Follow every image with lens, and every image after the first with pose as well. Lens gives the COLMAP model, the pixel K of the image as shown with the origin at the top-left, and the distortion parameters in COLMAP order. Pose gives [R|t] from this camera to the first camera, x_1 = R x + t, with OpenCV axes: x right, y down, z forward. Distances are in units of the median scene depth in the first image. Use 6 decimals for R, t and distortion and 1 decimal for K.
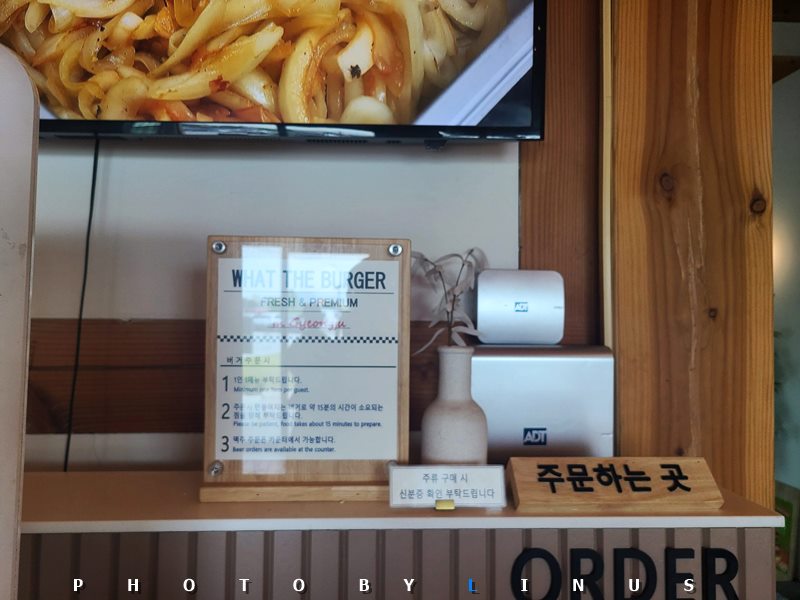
lens RADIAL K [[603.7, 0, 398.5], [0, 603.7, 292.0], [0, 0, 1]] dist [0.051369, -0.005699]
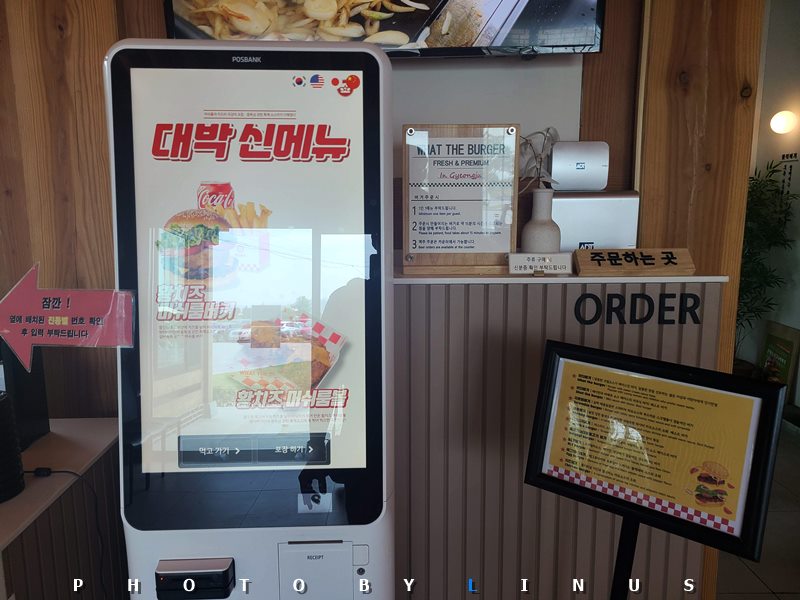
lens RADIAL K [[615.8, 0, 400.3], [0, 615.8, 282.8], [0, 0, 1]] dist [0.084588, -0.003731]
pose [[0.999269, -0.008797, -0.037209, -0.259833], [0.015175, 0.984492, 0.174772, 0.042813], [0.035094, -0.175209, 0.983906, -0.819484]]
